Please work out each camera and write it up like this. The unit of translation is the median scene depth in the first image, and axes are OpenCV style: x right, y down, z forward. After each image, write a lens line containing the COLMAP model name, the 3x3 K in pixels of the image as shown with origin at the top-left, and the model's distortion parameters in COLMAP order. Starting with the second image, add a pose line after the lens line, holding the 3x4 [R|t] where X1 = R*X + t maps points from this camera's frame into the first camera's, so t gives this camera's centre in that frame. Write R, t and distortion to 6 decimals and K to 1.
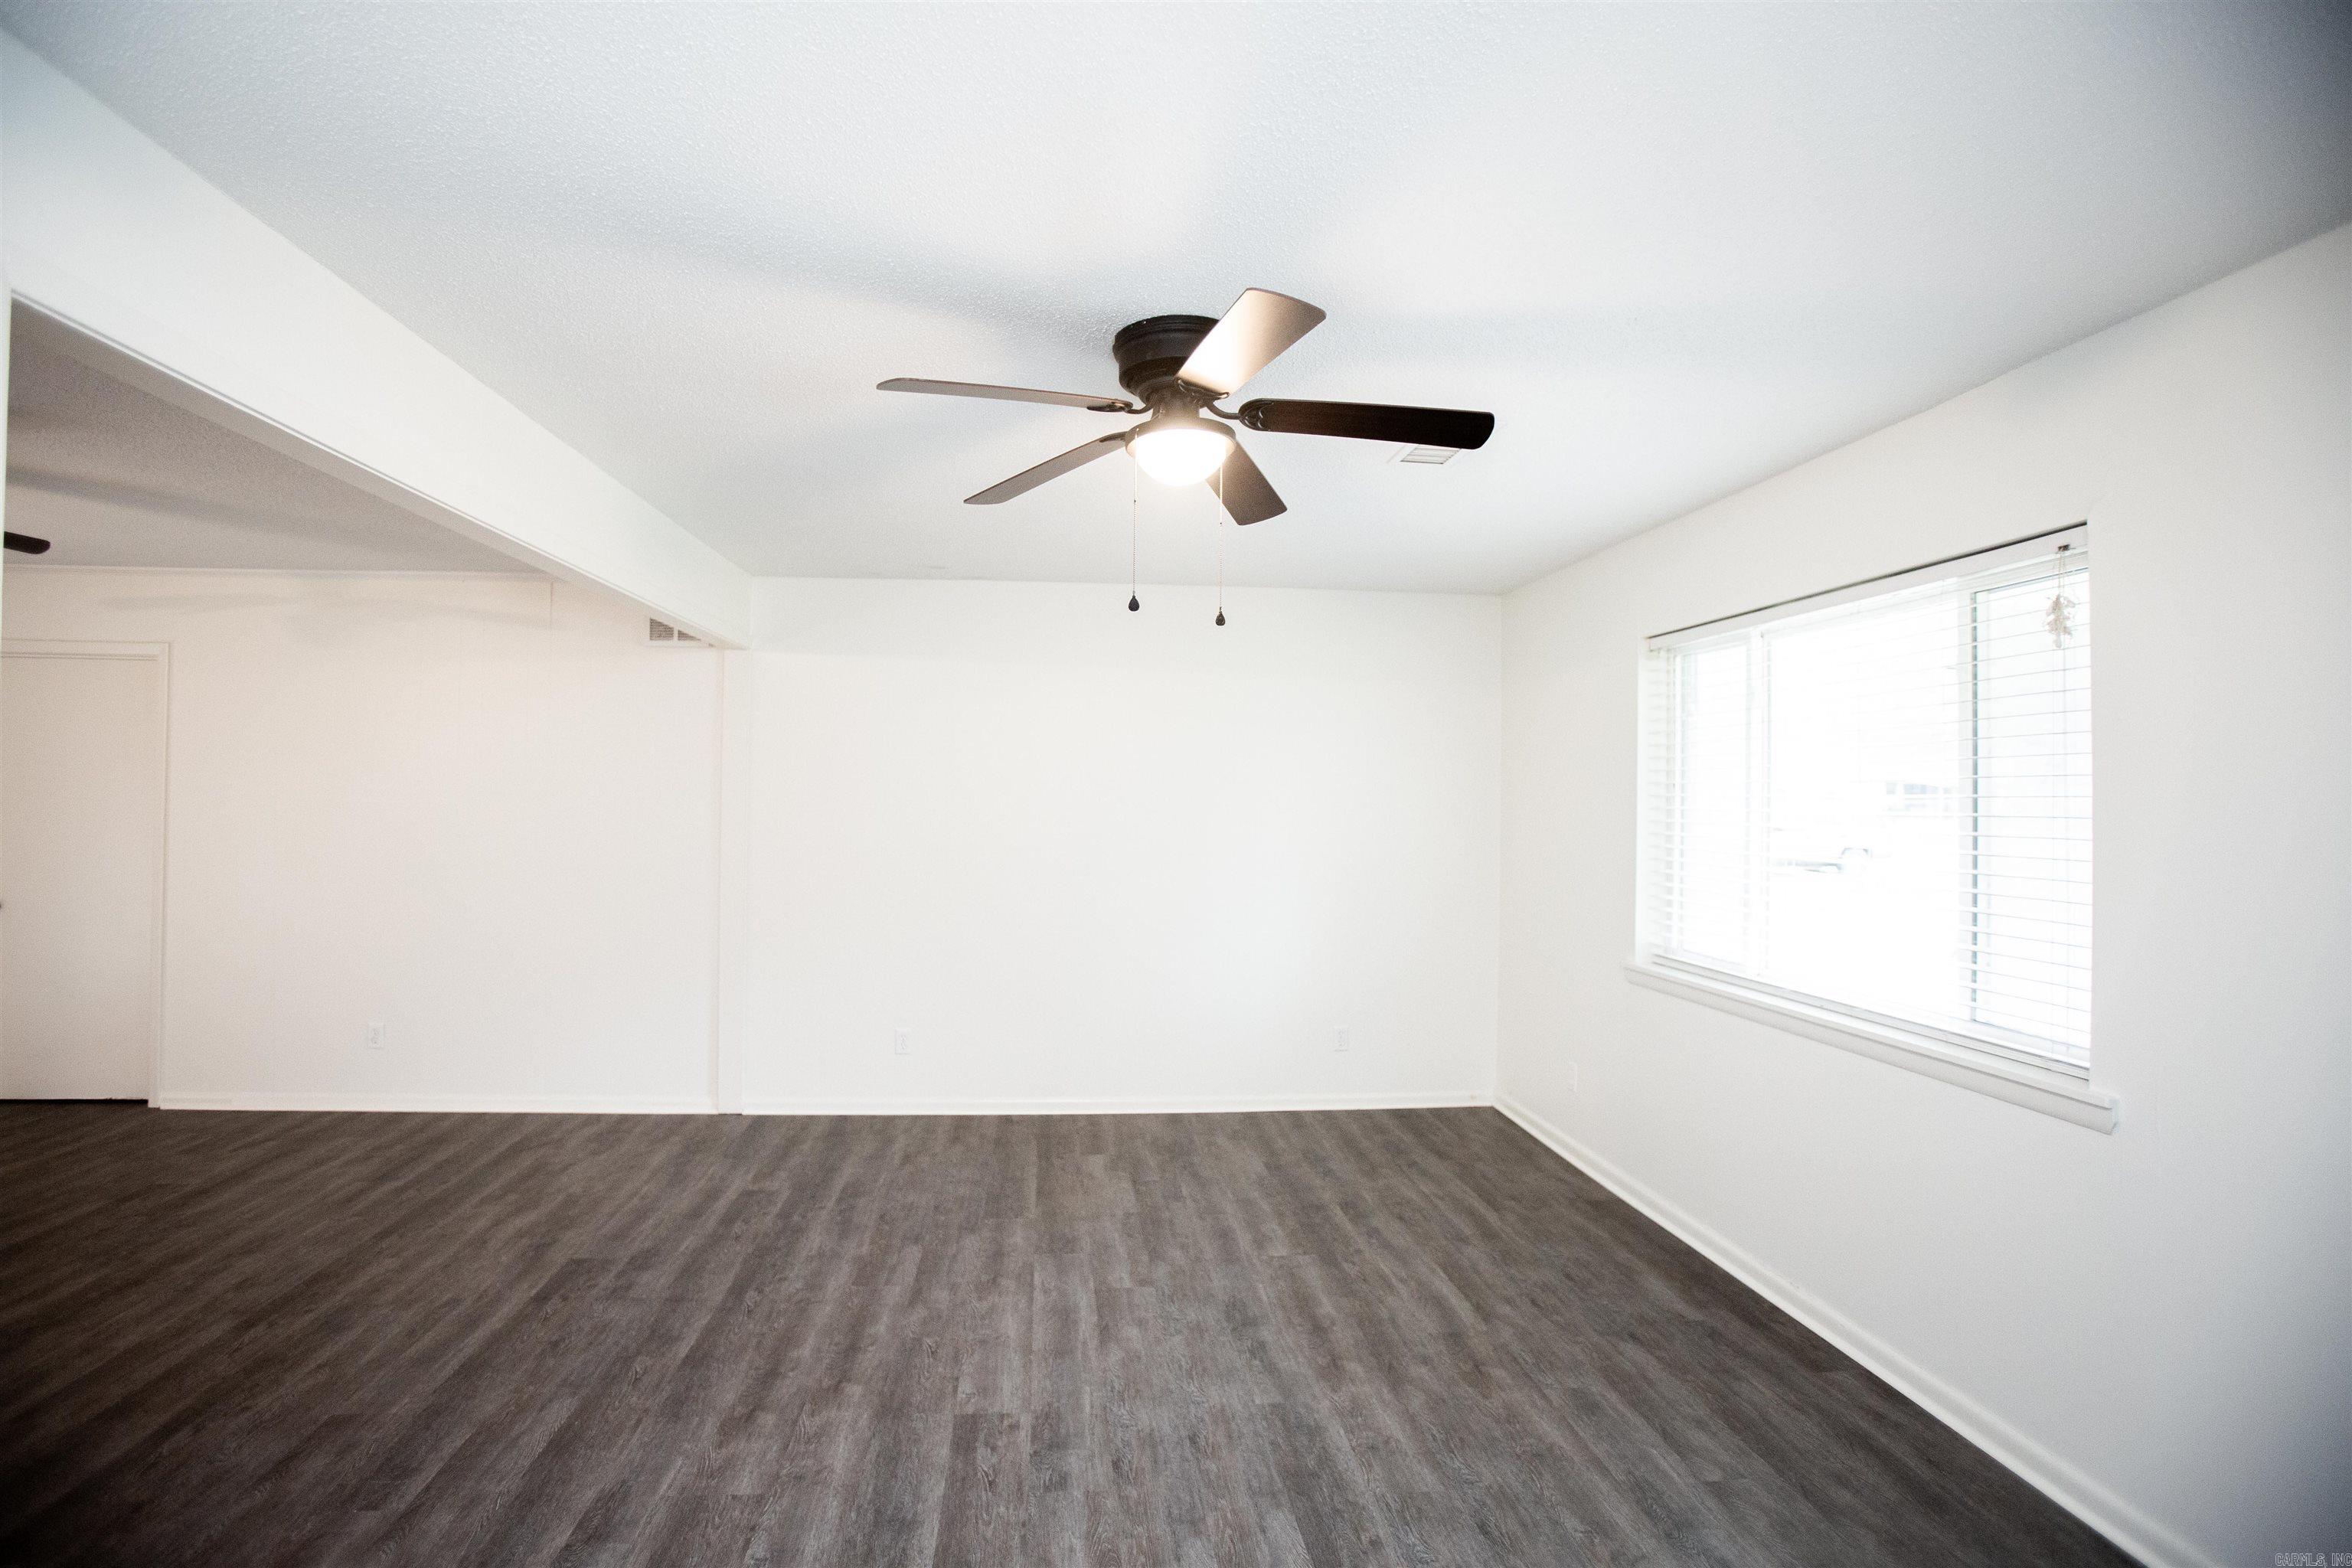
lens RADIAL K [[1094.0, 0, 1125.7], [0, 1094.0, 782.6], [0, 0, 1]] dist [-0.076121, 0.034381]
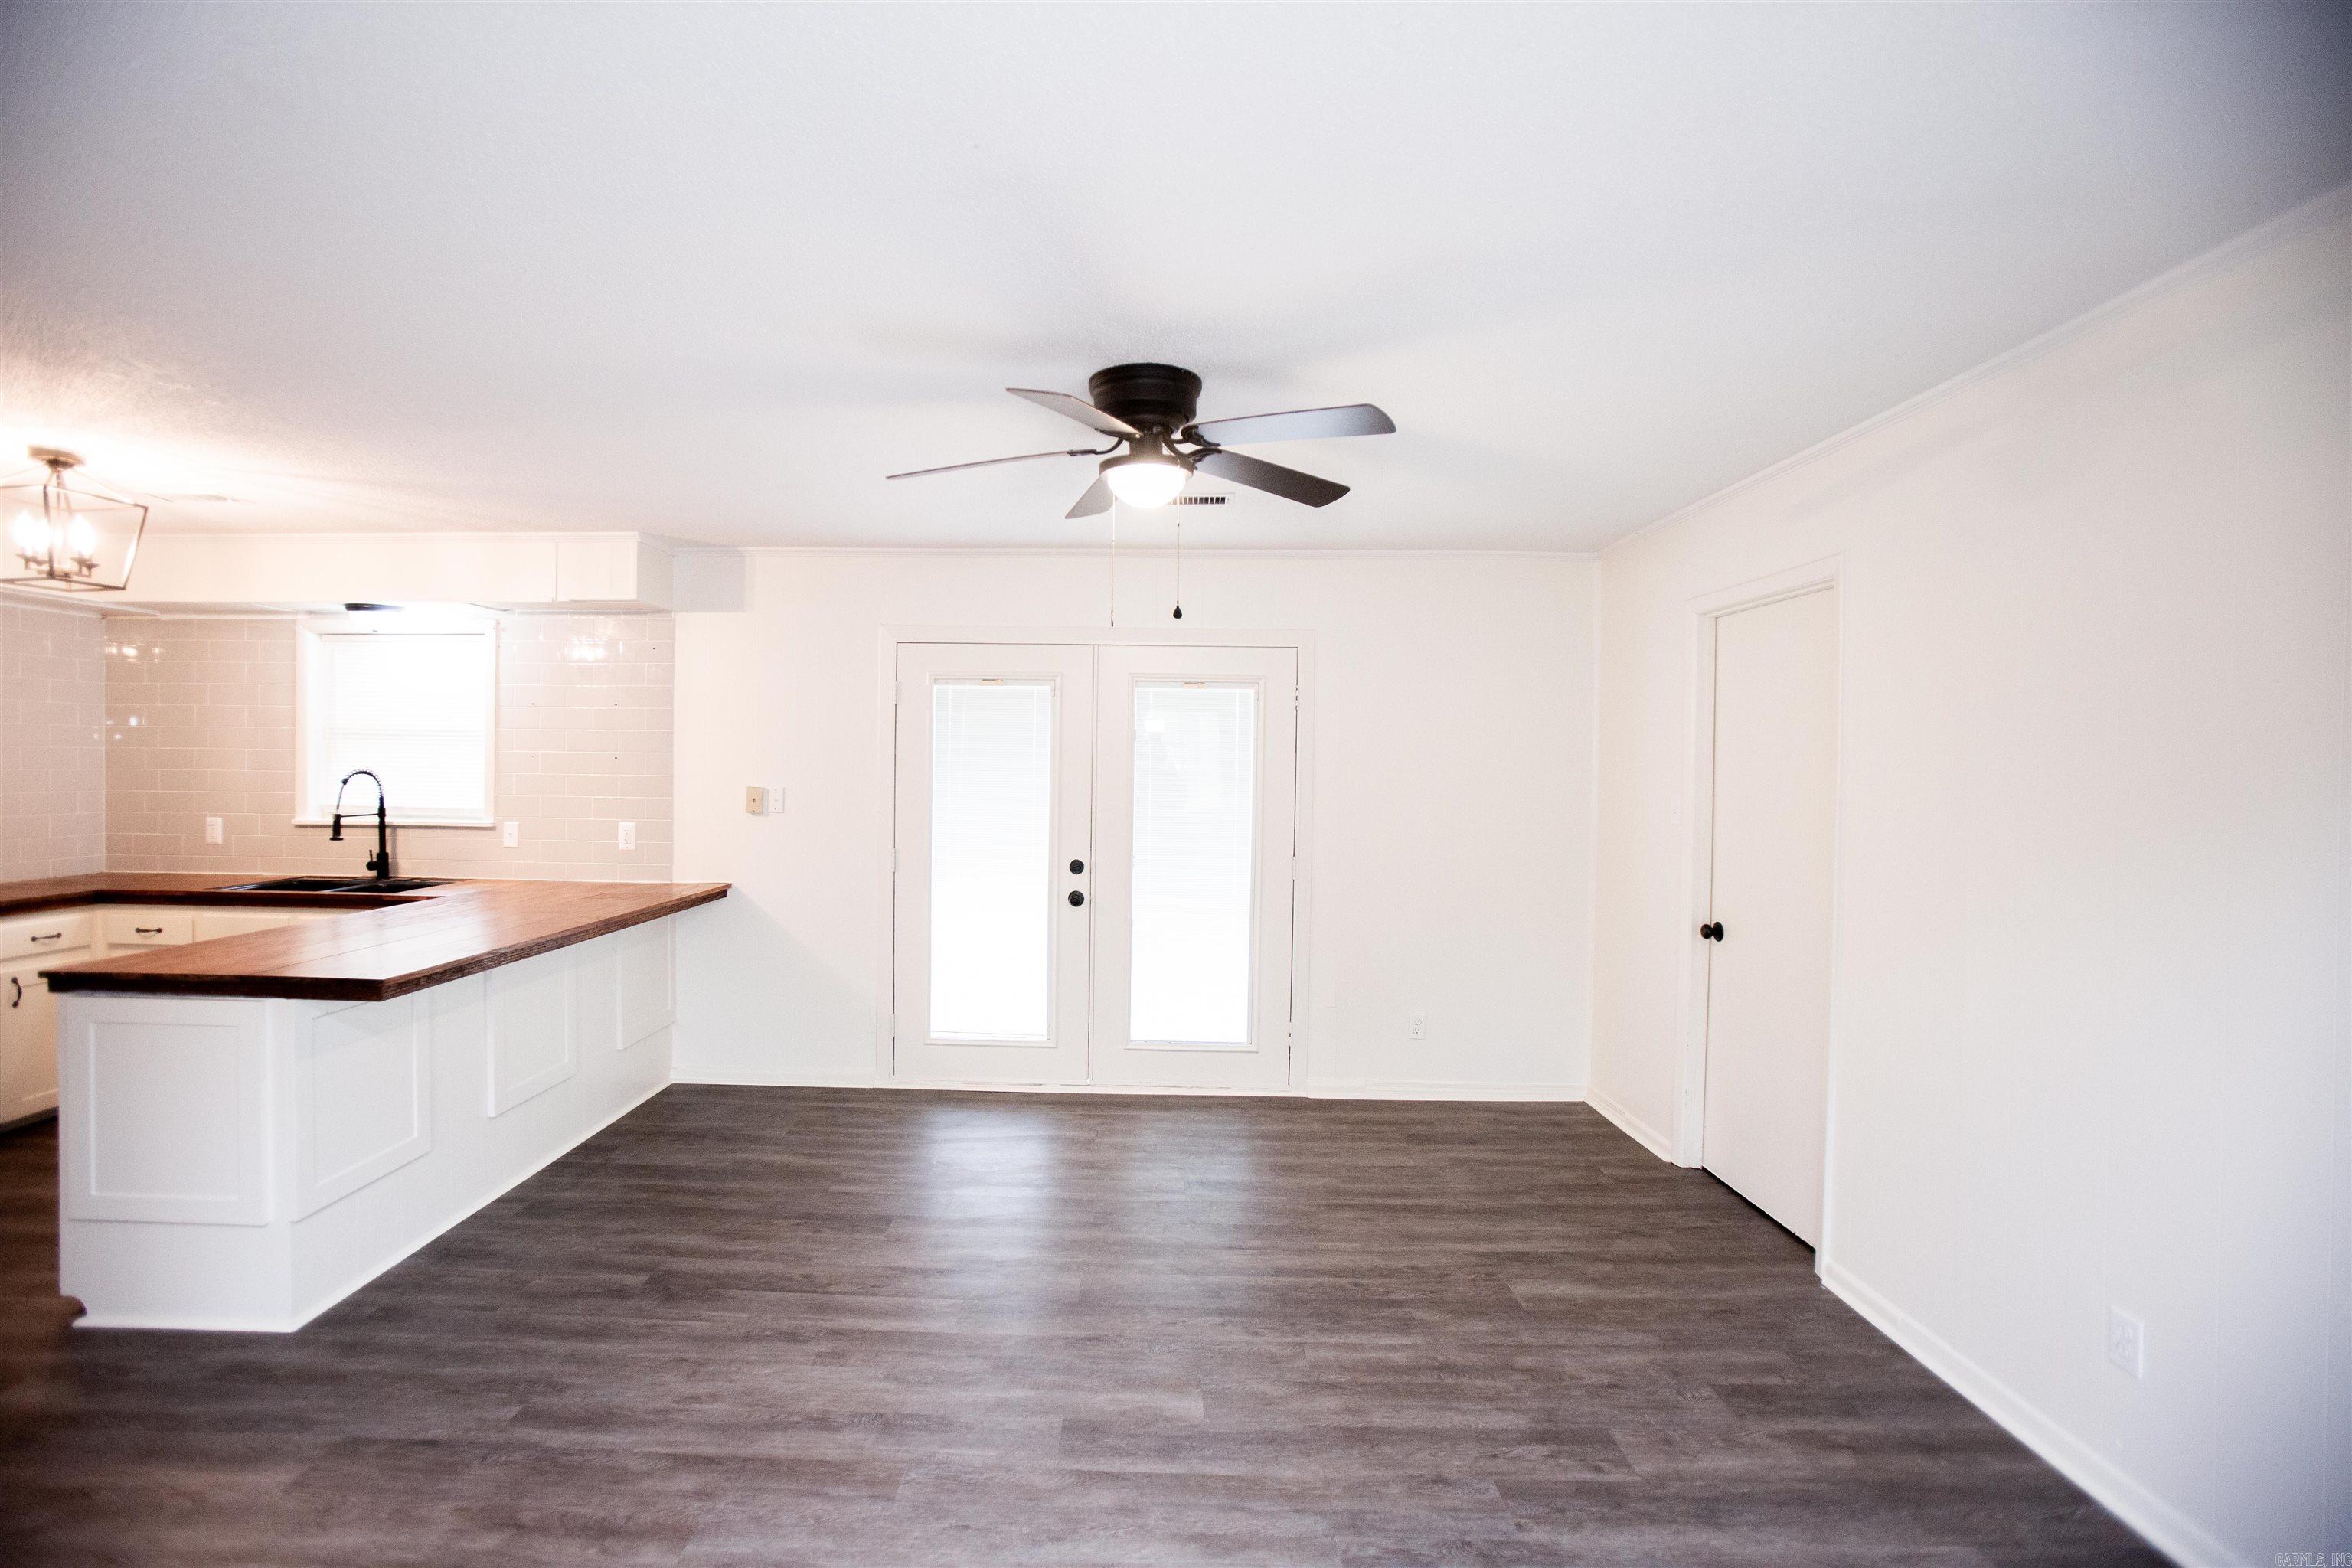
lens RADIAL K [[1094.0, 0, 1125.7], [0, 1094.0, 782.6], [0, 0, 1]] dist [-0.076121, 0.034381]
pose [[-0.104580, -0.005380, -0.994502, -0.316896], [0.000038, 0.999985, -0.005414, 0.011316], [0.994516, -0.000604, -0.104579, 0.867252]]
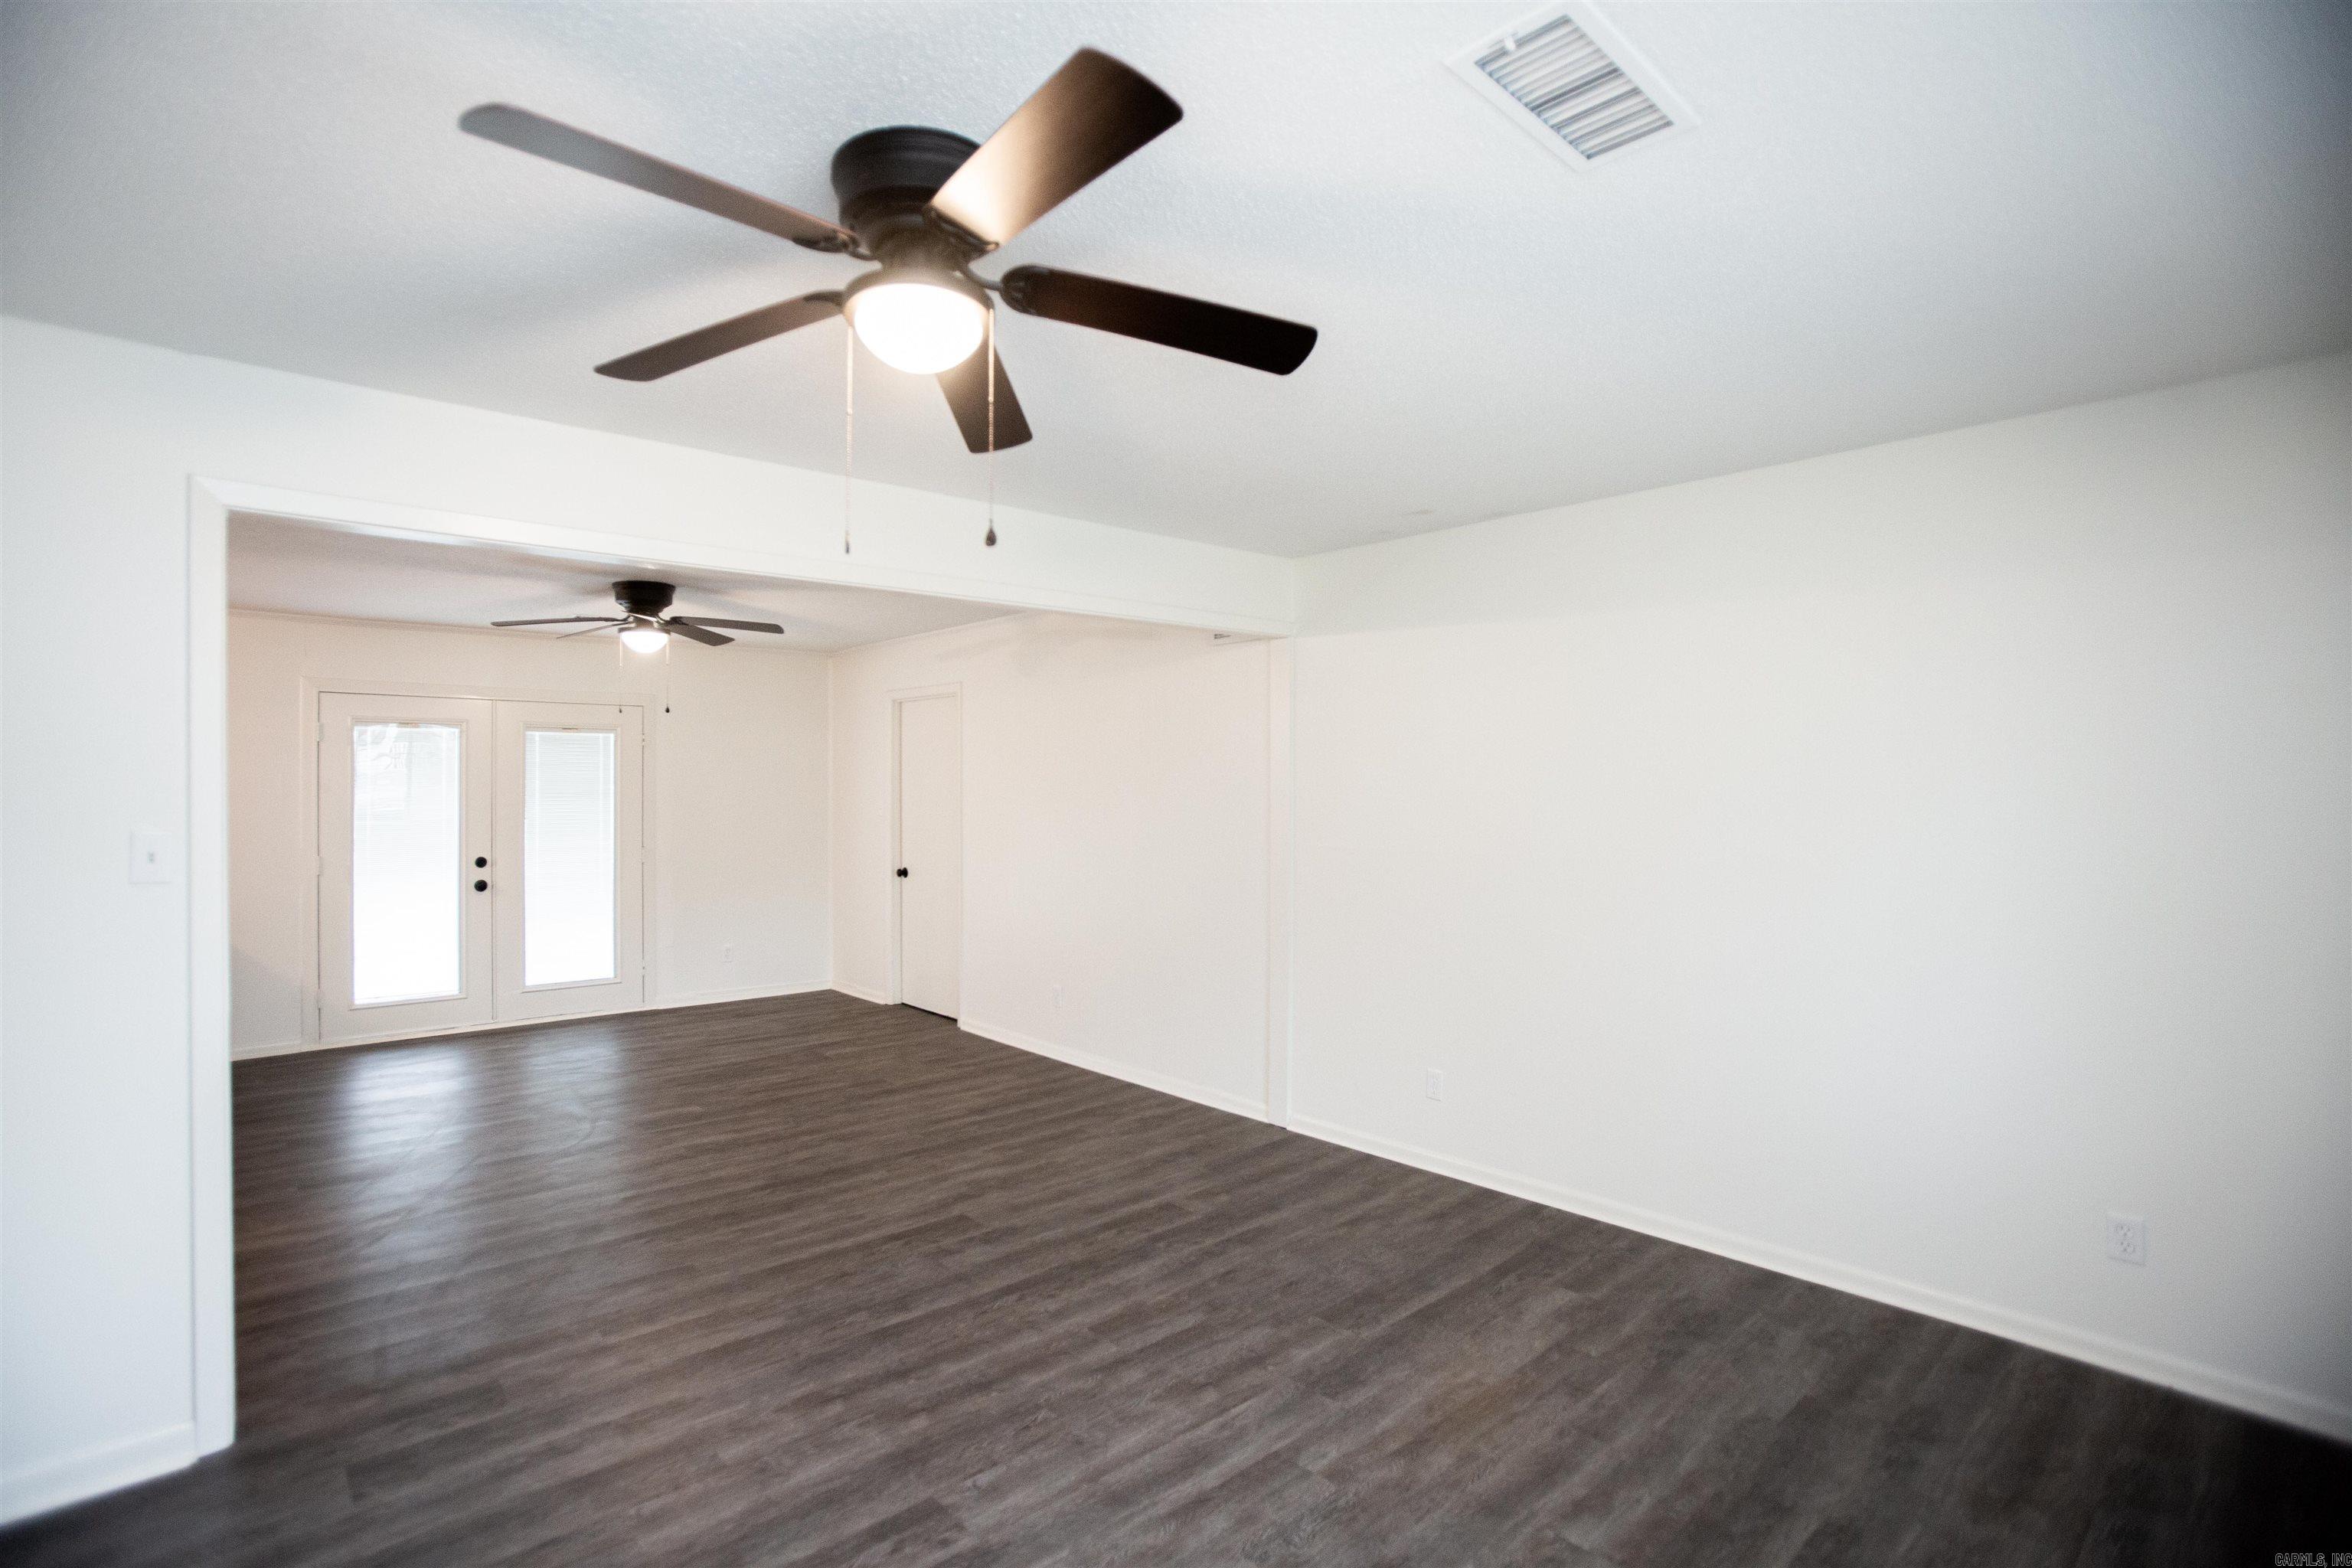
lens RADIAL K [[1109.4, 0, 1133.0], [0, 1109.4, 785.8], [0, 0, 1]] dist [-0.079340, 0.043245]
pose [[0.597919, -0.015652, -0.801404, 0.482736], [0.021208, 0.999768, -0.003703, 0.009273], [0.801276, -0.014782, 0.598112, 0.445102]]
